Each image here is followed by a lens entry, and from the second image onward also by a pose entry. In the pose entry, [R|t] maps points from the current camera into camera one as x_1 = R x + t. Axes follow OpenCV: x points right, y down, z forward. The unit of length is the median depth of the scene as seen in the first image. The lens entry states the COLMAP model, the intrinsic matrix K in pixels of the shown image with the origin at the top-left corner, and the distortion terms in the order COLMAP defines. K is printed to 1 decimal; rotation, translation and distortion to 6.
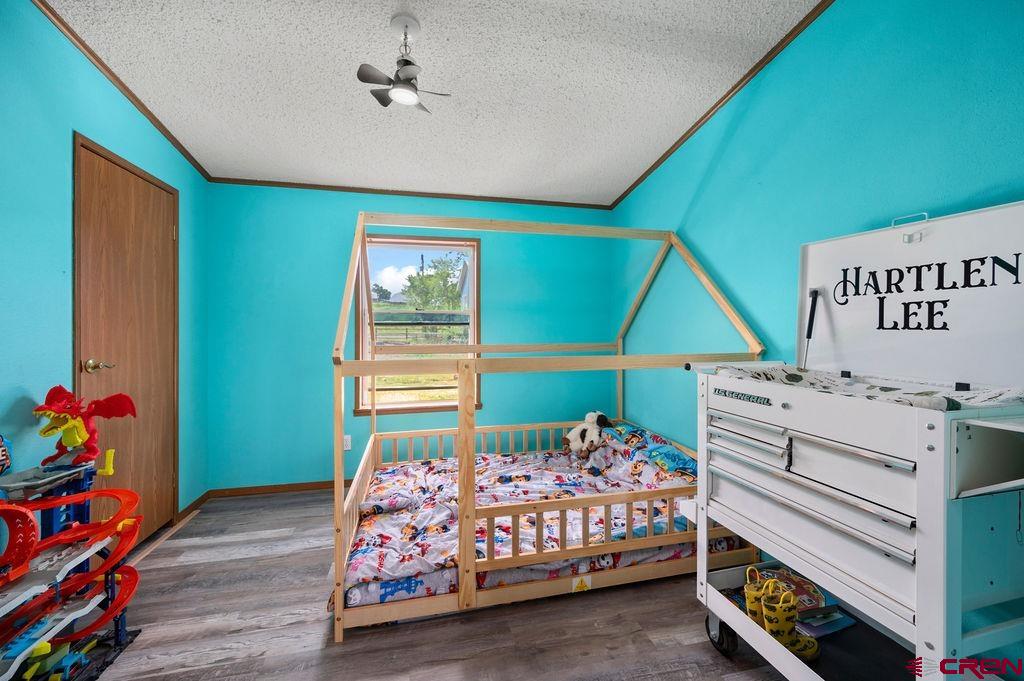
lens RADIAL K [[412.4, 0, 511.1], [0, 412.4, 329.6], [0, 0, 1]] dist [-0.000253, -0.000005]
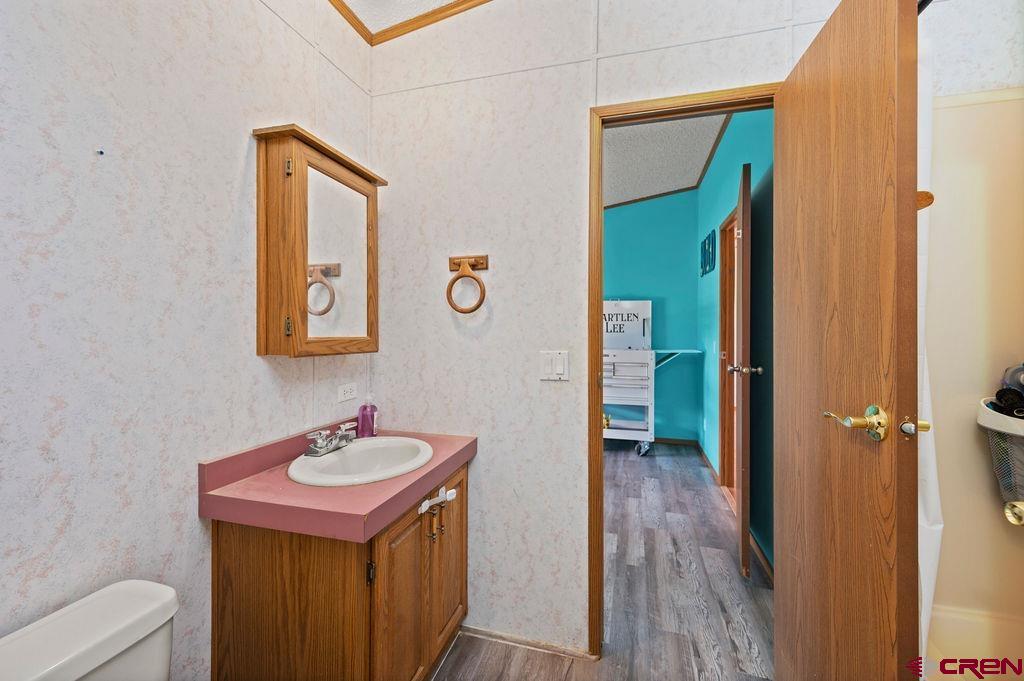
lens RADIAL K [[412.4, 0, 511.1], [0, 412.4, 329.6], [0, 0, 1]] dist [-0.000253, -0.000005]
pose [[0.492230, -0.000736, 0.870465, -2.325431], [0.003808, 0.999992, -0.001308, -0.022402], [-0.870457, 0.003959, 0.492228, 0.090149]]
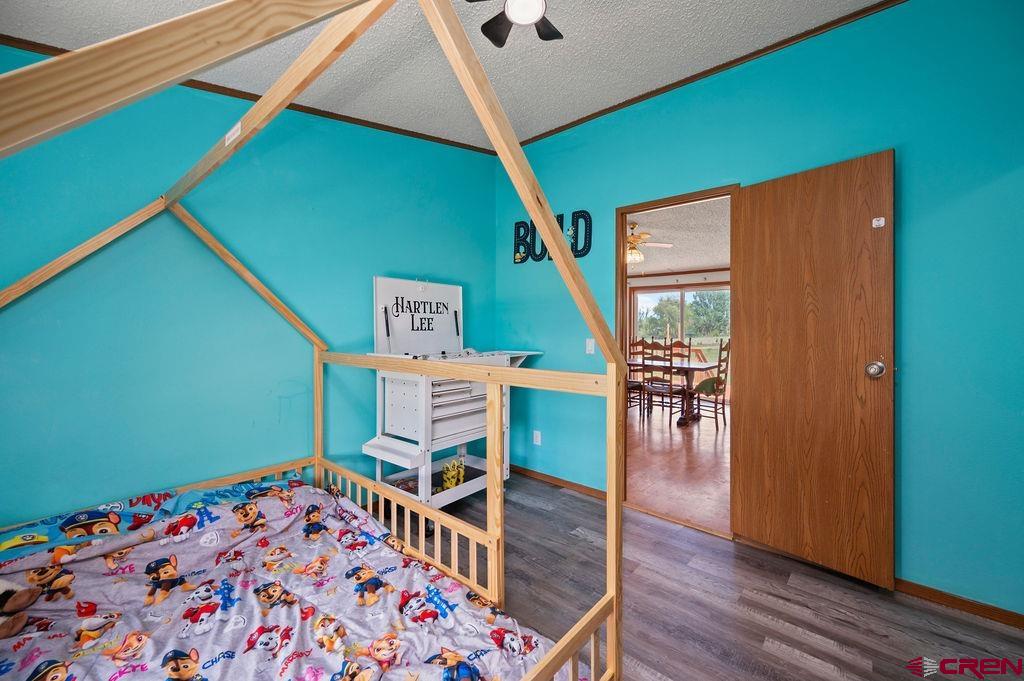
lens RADIAL K [[412.4, 0, 511.1], [0, 412.4, 329.6], [0, 0, 1]] dist [-0.000253, -0.000005]
pose [[-0.573245, -0.002144, 0.819381, -1.068949], [0.004073, 0.999977, 0.005466, -0.014967], [-0.819374, 0.006471, -0.573223, 1.847698]]
